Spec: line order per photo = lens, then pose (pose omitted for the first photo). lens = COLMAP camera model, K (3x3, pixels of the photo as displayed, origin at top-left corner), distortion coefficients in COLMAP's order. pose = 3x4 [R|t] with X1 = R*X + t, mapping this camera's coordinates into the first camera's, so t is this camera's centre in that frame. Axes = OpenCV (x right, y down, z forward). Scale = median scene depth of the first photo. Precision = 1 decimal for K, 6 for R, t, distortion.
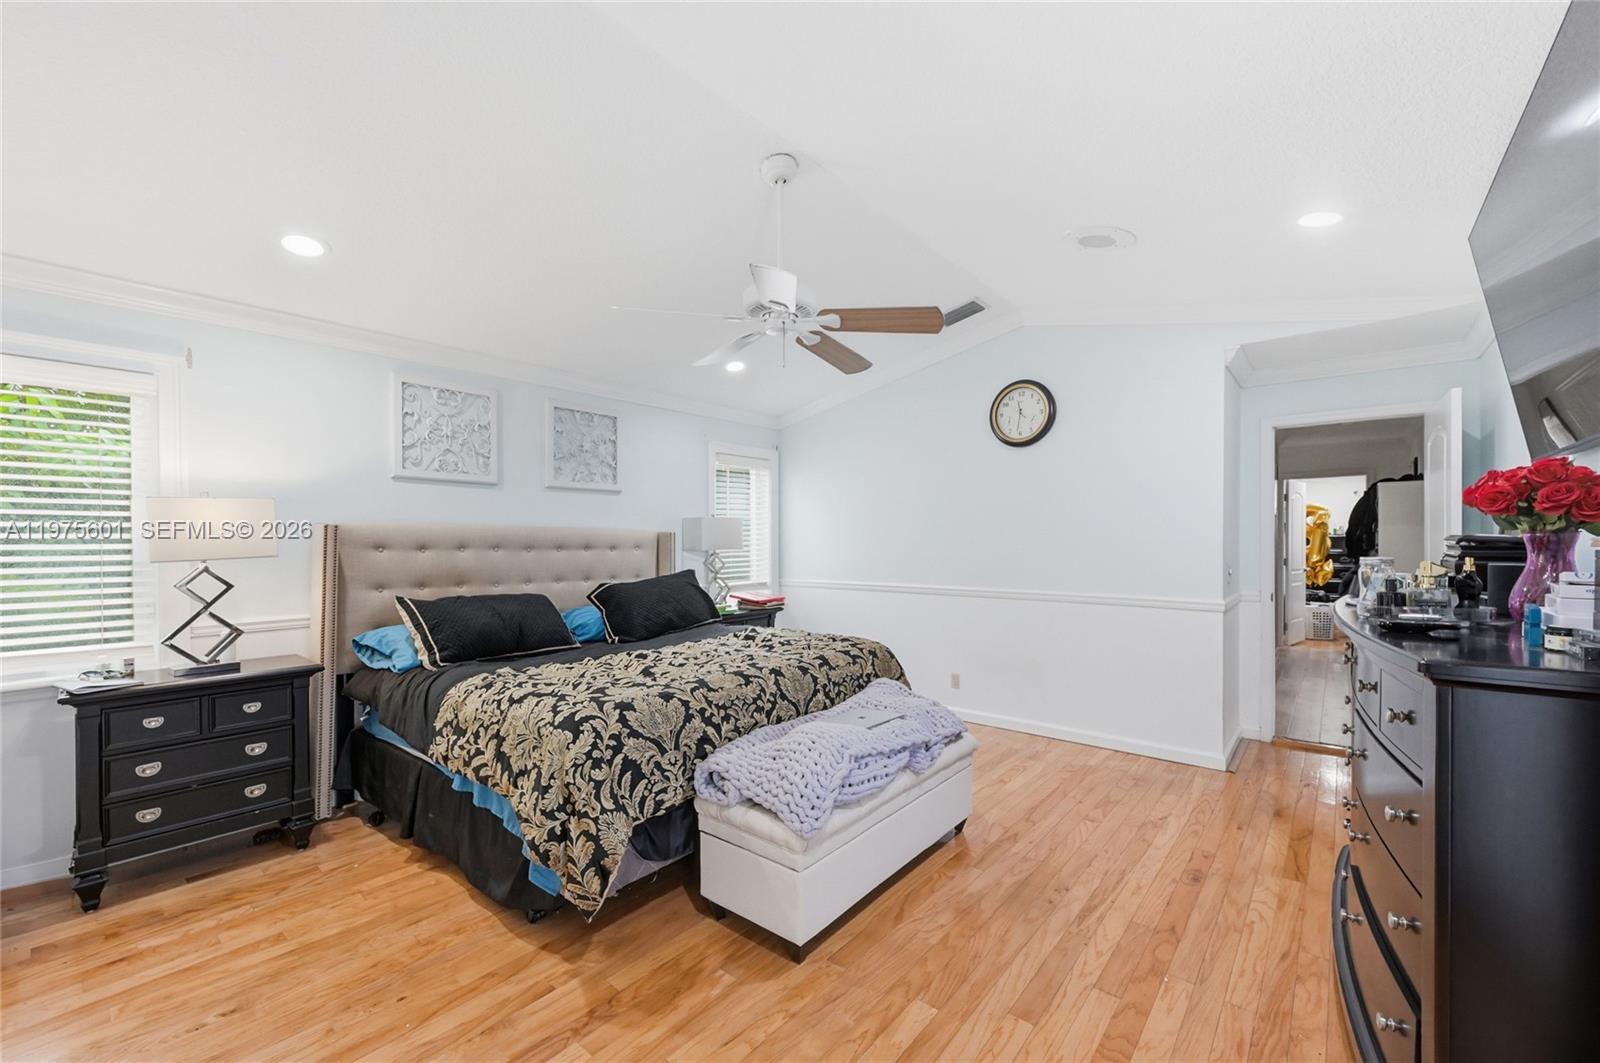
lens RADIAL K [[651.0, 0, 803.3], [0, 651.0, 544.3], [0, 0, 1]] dist [0.002177, -0.001024]
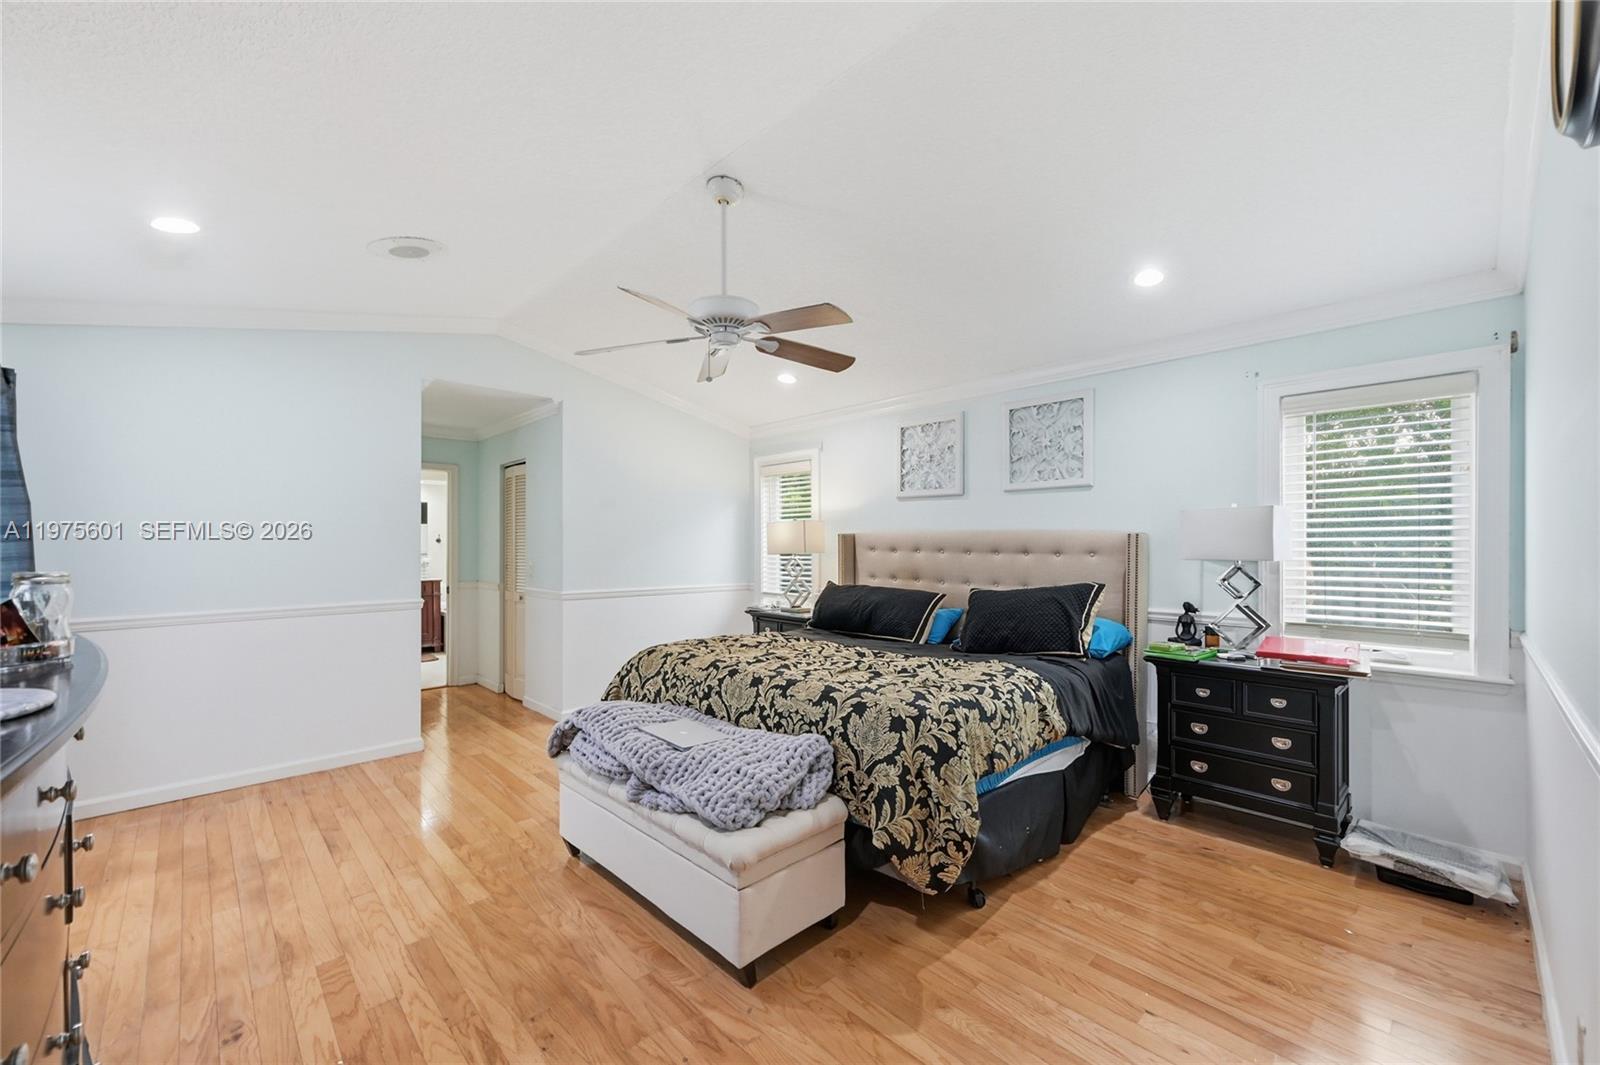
lens RADIAL K [[651.0, 0, 804.4], [0, 651.0, 528.7], [0, 0, 1]] dist [0.002177, -0.001024]
pose [[-0.119300, -0.021641, -0.992622, 0.690432], [-0.005296, 0.999762, -0.021160, -0.007107], [0.992844, 0.002733, -0.119386, 0.873052]]
